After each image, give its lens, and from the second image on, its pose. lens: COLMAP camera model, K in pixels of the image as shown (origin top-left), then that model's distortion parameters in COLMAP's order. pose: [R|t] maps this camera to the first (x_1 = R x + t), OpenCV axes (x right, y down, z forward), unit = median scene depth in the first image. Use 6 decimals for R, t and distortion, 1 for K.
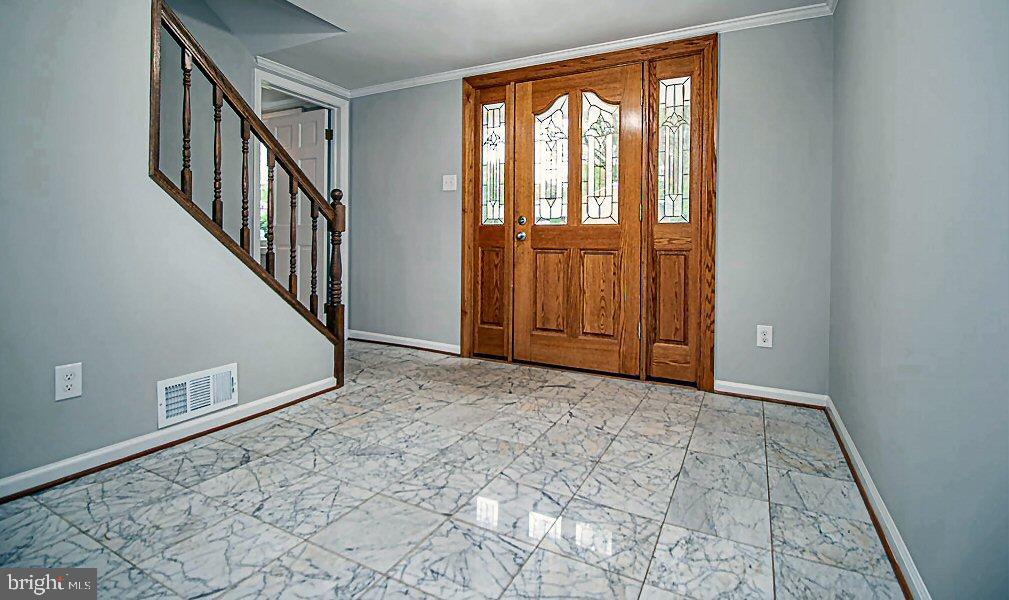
lens RADIAL K [[478.0, 0, 498.6], [0, 478.0, 299.7], [0, 0, 1]] dist [0.016286, -0.000274]
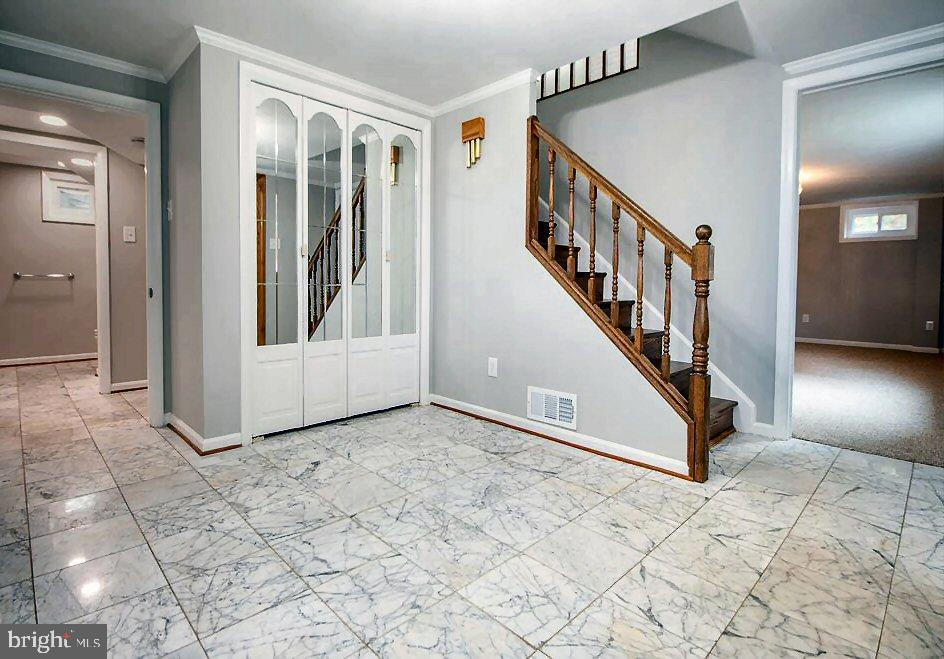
lens RADIAL K [[471.5, 0, 463.8], [0, 471.5, 325.2], [0, 0, 1]] dist [-0.001729, -0.002617]
pose [[-0.310236, 0.072693, -0.947876, 0.784420], [-0.123757, 0.985499, 0.116083, -0.172567], [0.942570, 0.153320, -0.296741, 1.350367]]
